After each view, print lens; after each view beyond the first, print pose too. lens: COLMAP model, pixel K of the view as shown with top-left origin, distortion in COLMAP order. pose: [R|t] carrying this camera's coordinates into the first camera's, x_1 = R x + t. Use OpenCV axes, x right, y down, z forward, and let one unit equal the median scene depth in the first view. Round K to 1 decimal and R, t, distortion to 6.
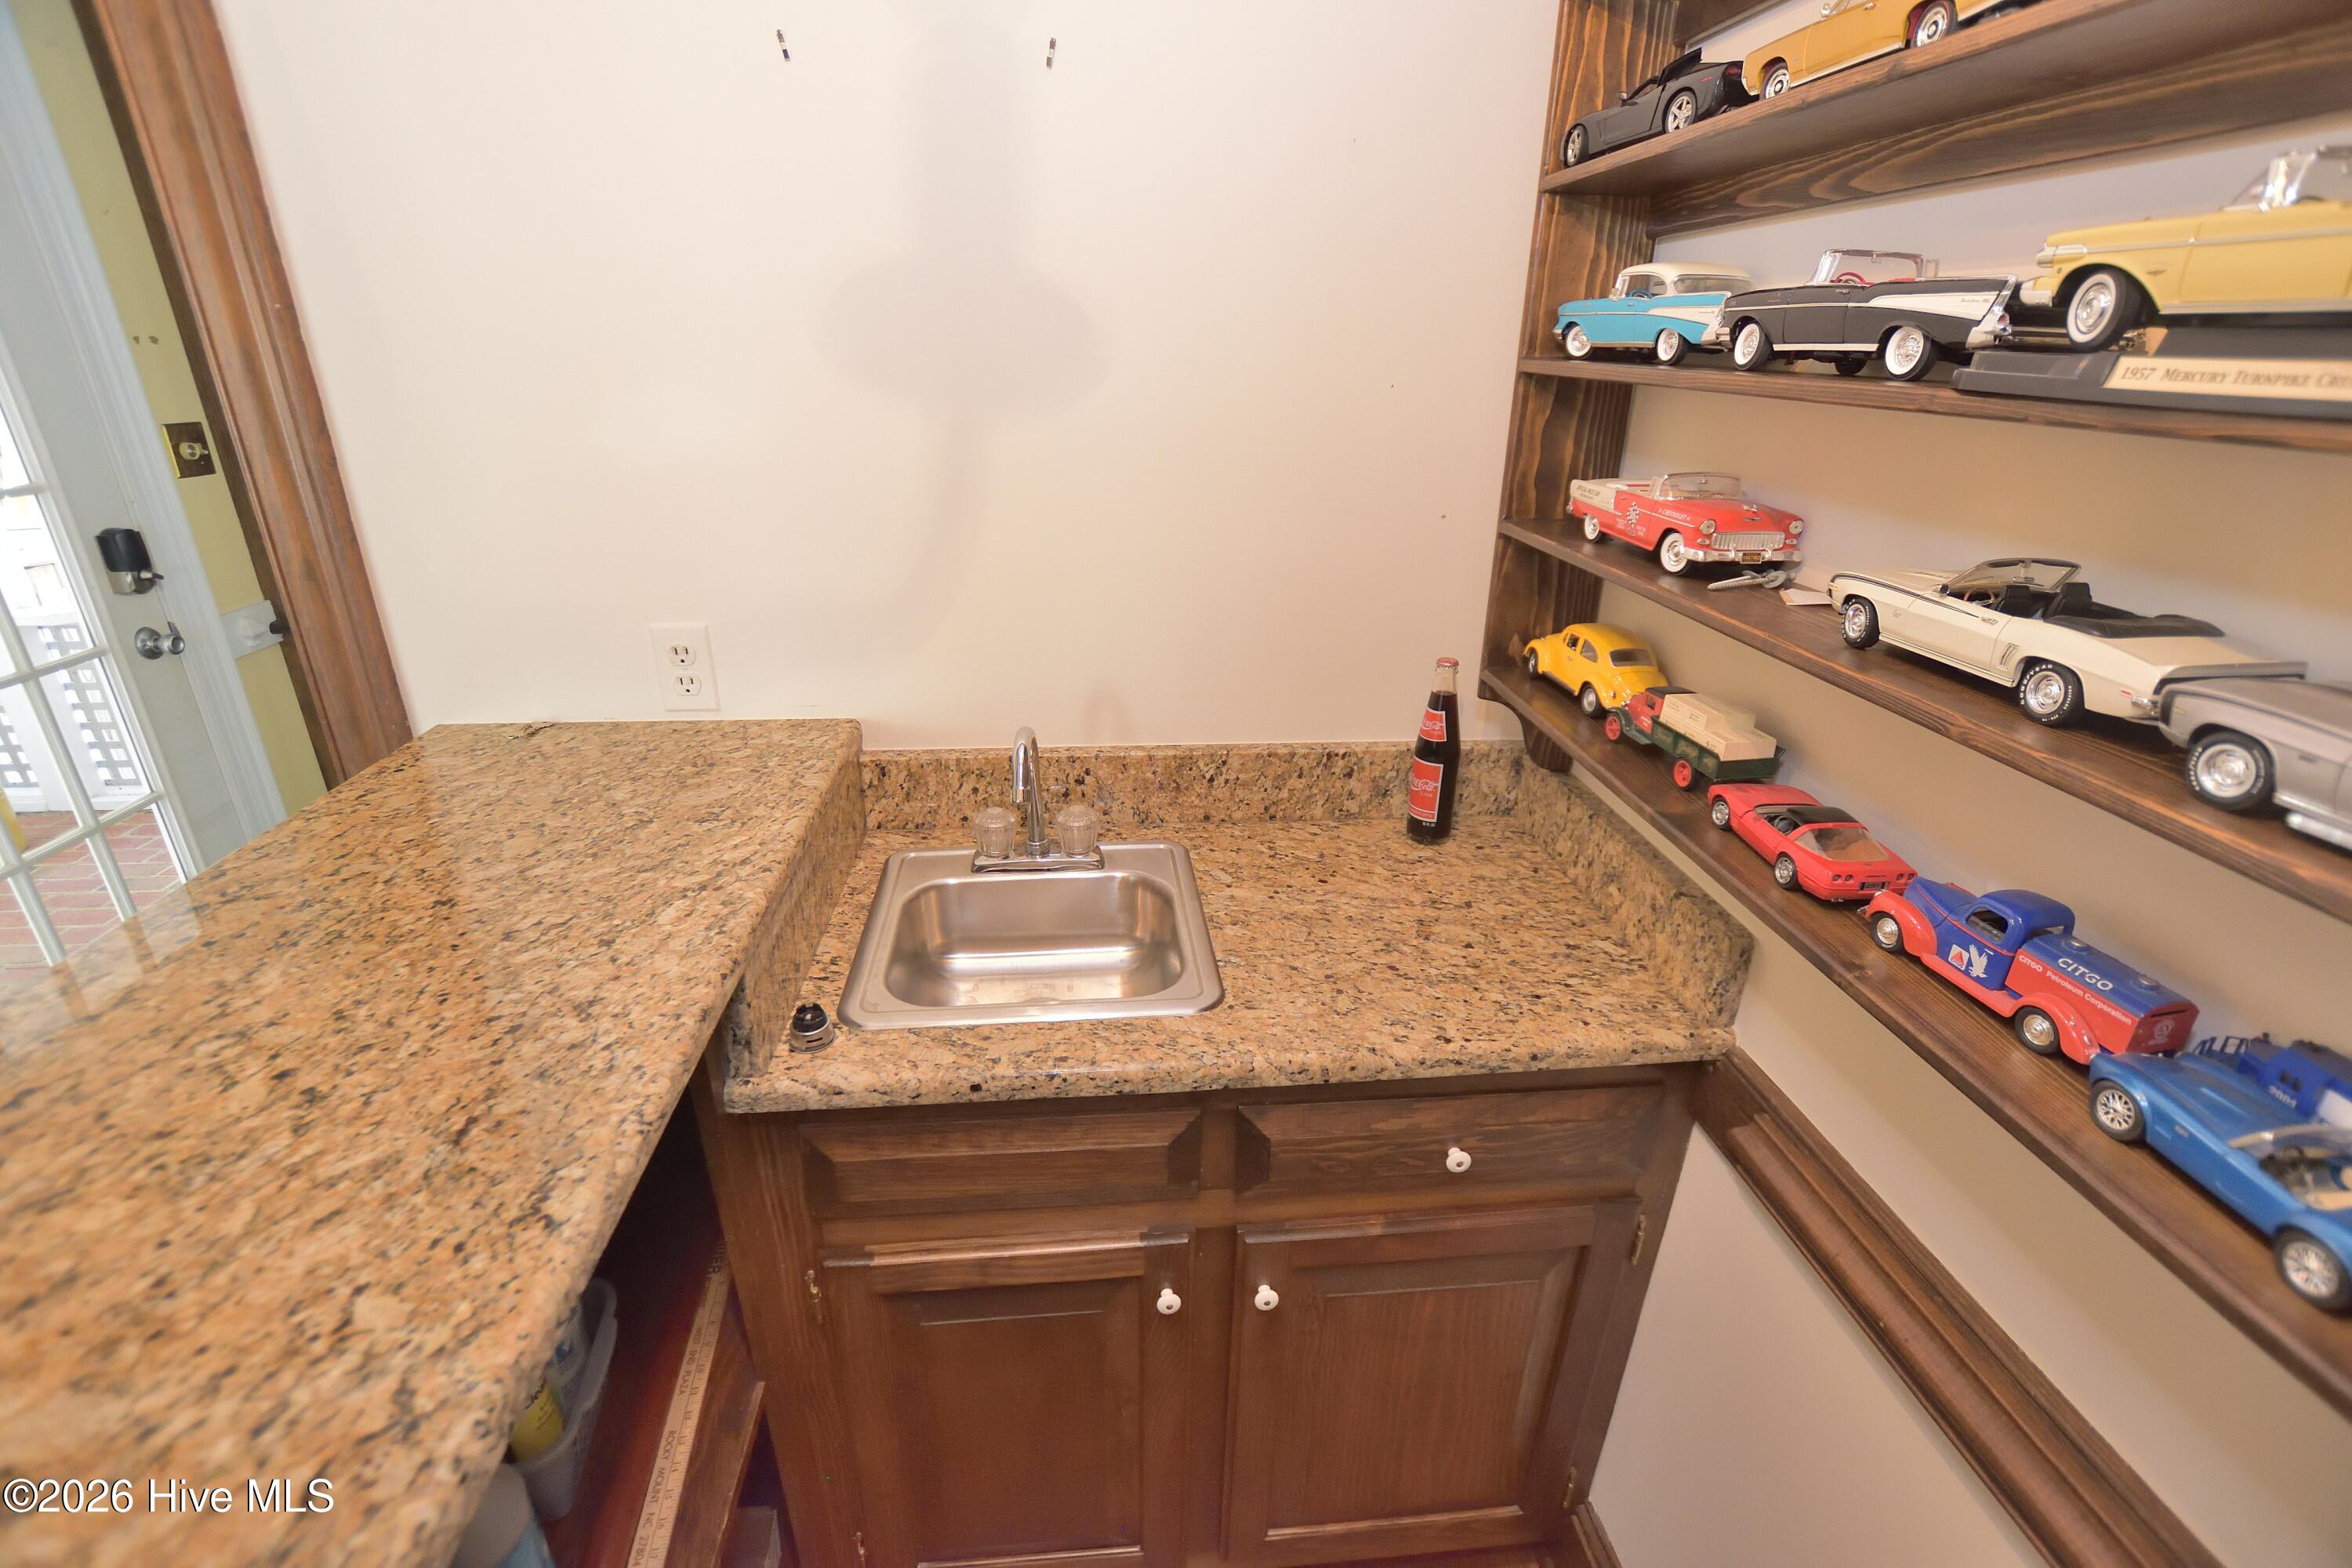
lens RADIAL K [[1034.0, 0, 1185.9], [0, 1034.0, 775.4], [0, 0, 1]] dist [-0.032563, 0.006168]
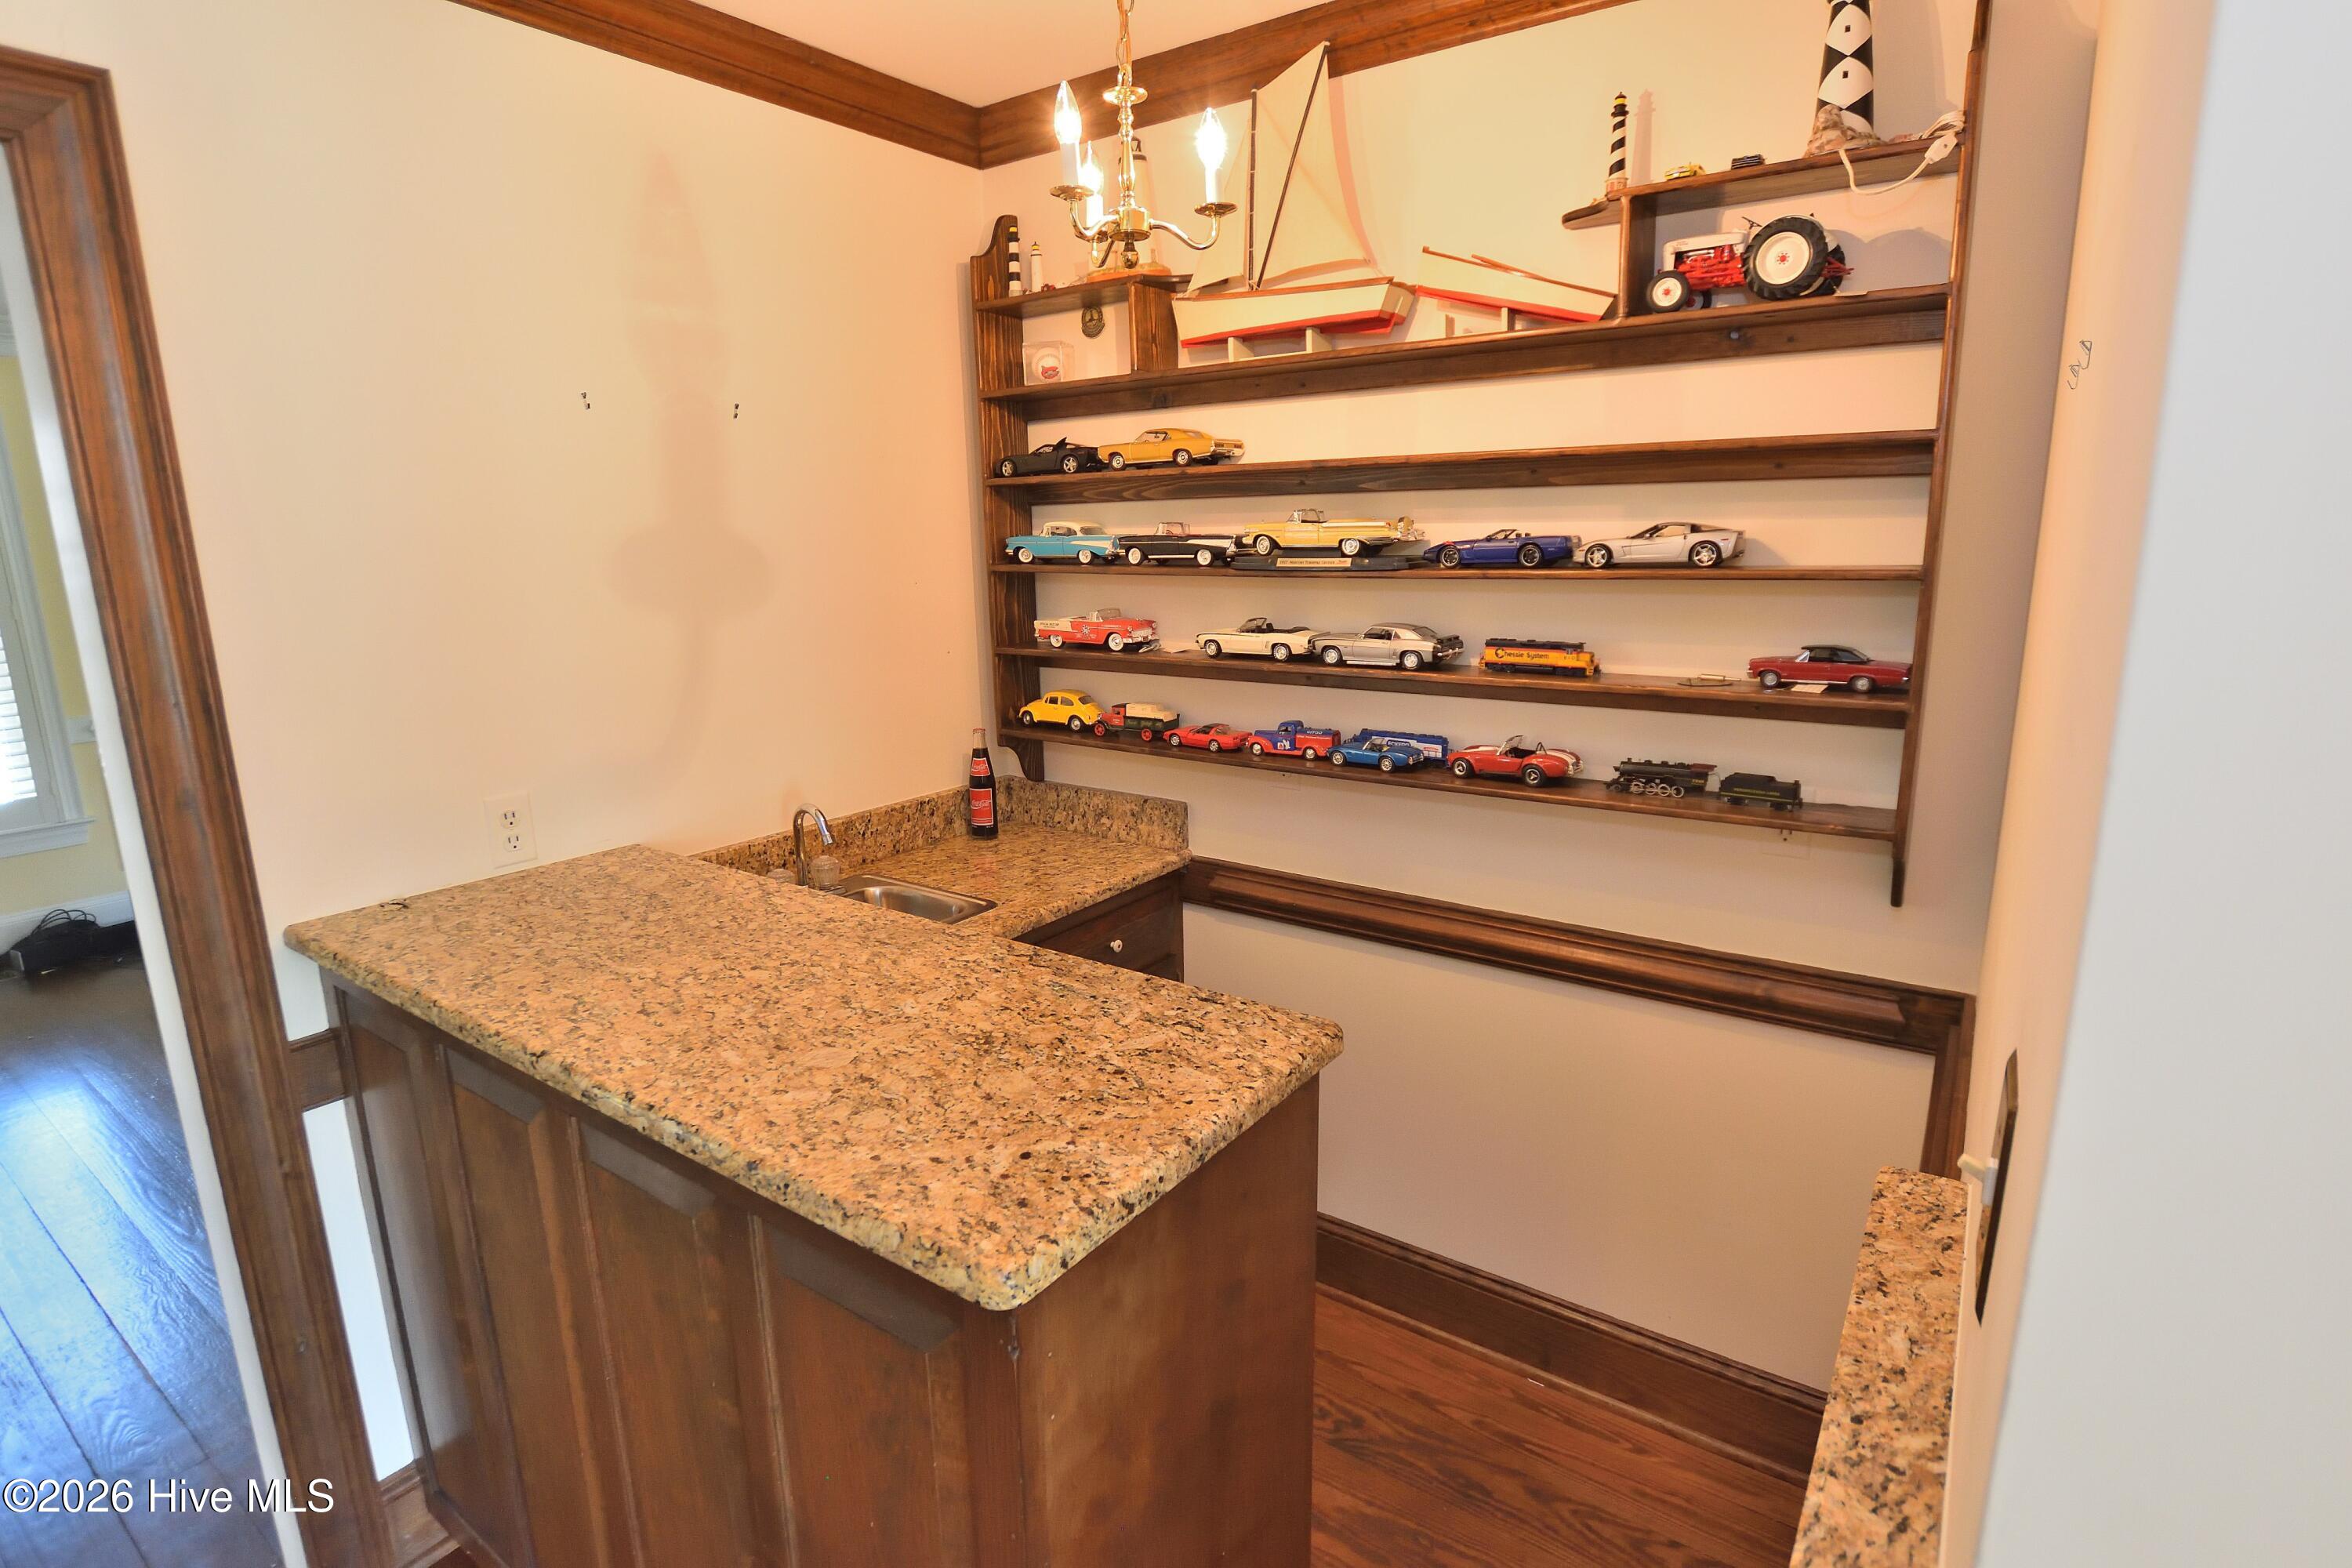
lens RADIAL K [[1158.0, 0, 1177.5], [0, 1158.0, 774.4], [0, 0, 1]] dist [-0.024385, 0.003504]
pose [[0.658224, -0.184631, 0.729831, -1.359685], [0.318361, 0.946773, -0.047613, 0.225769], [-0.682193, 0.263690, 0.681968, -0.768079]]
